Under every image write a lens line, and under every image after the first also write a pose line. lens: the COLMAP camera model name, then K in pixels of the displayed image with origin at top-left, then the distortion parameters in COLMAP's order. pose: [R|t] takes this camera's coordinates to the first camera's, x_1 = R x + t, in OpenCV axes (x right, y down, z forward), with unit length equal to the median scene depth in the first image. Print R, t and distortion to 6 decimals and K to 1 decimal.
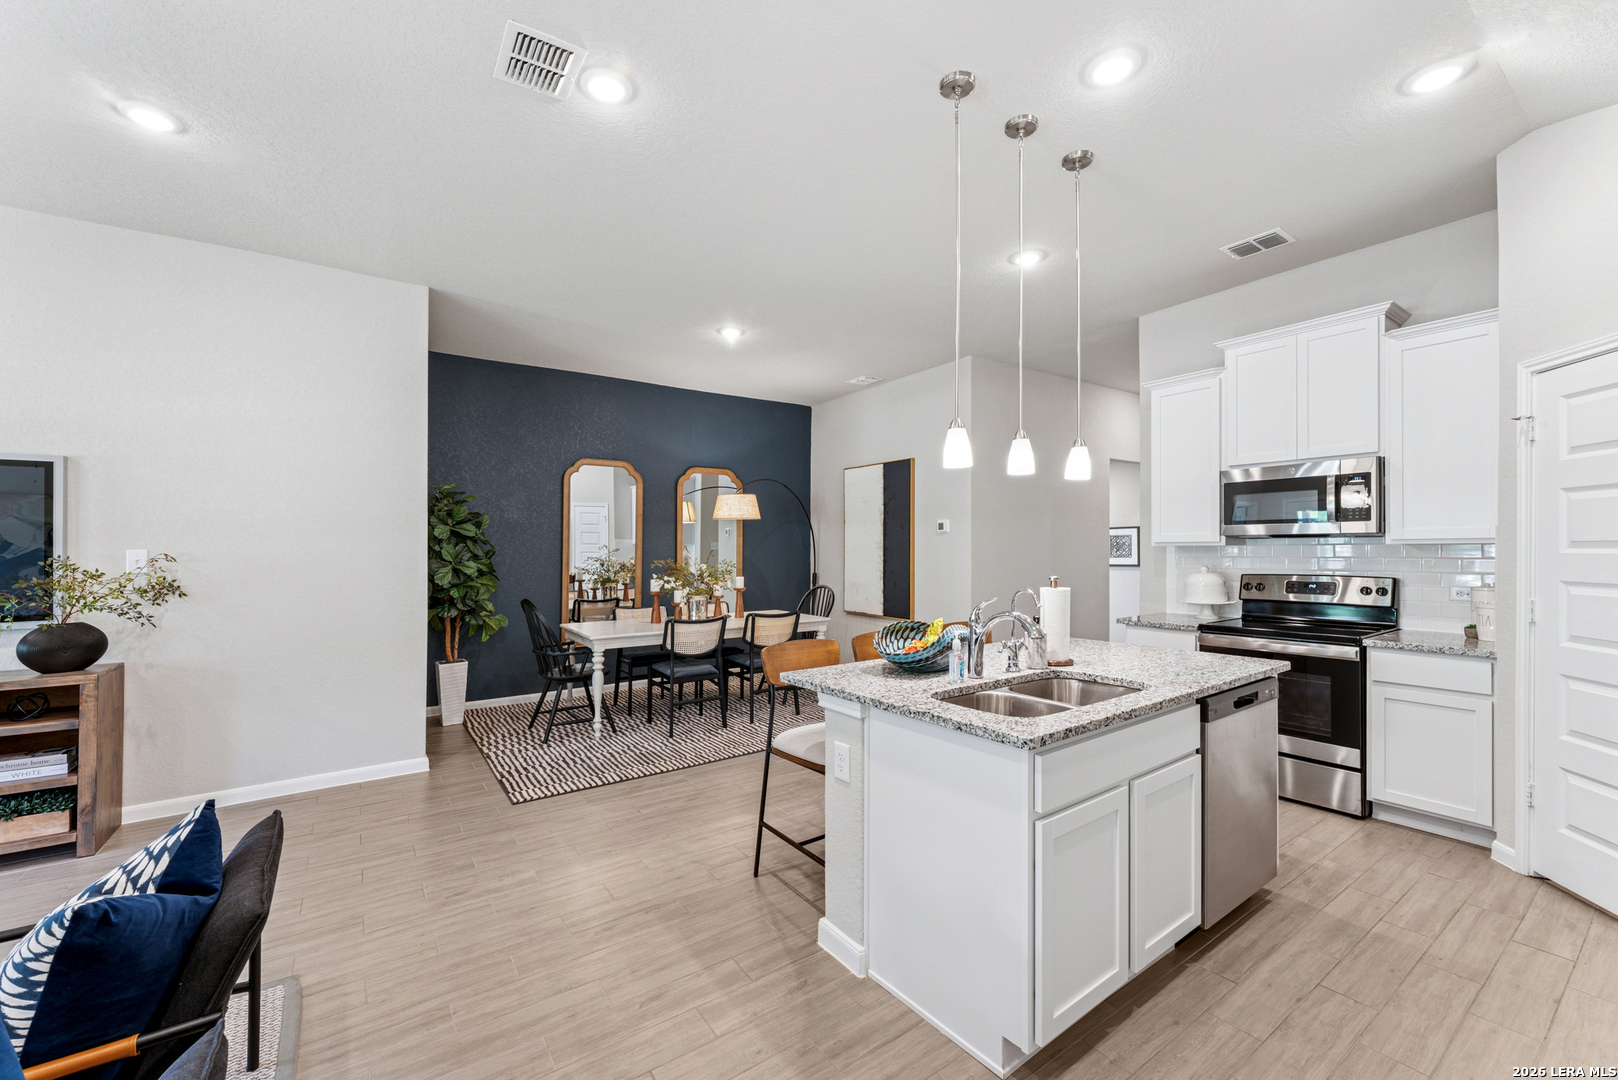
lens RADIAL K [[654.2, 0, 823.2], [0, 654.2, 542.3], [0, 0, 1]] dist [-0.003603, 0.000063]
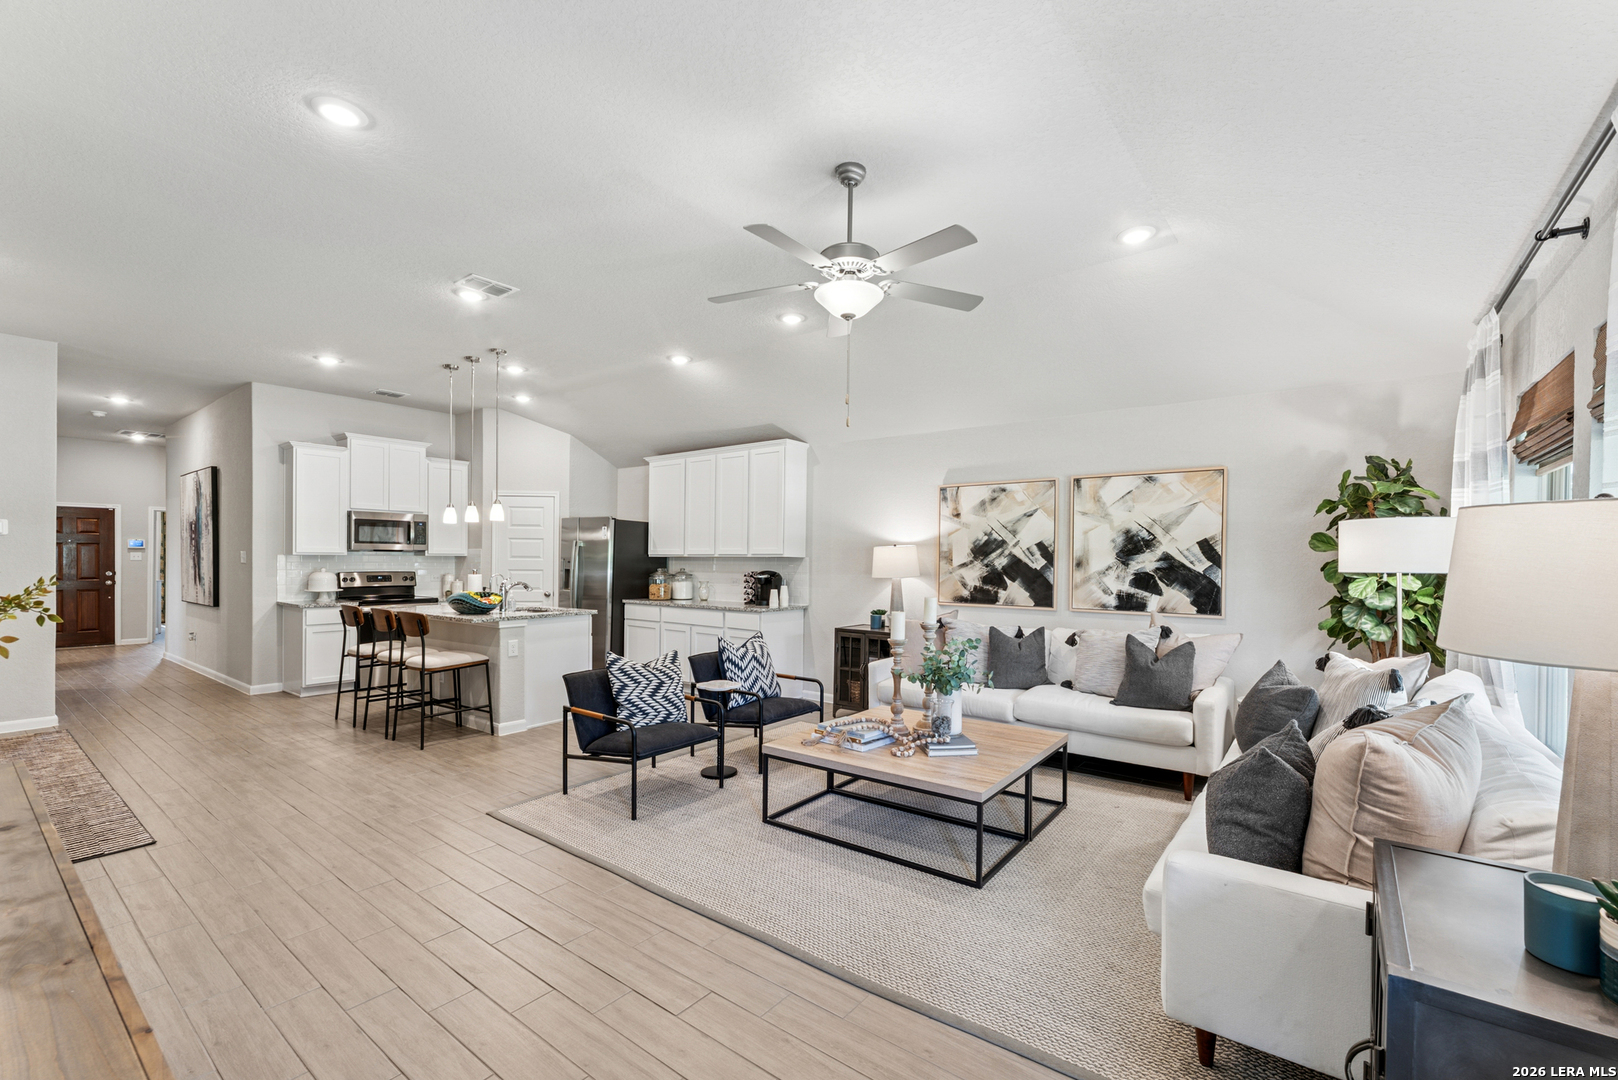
lens RADIAL K [[654.2, 0, 782.9], [0, 654.2, 570.7], [0, 0, 1]] dist [-0.003603, 0.000063]
pose [[-0.268052, -0.011327, 0.963338, -1.894007], [-0.014591, 0.999864, 0.007696, 0.024153], [-0.963294, -0.011993, -0.268180, 0.539641]]
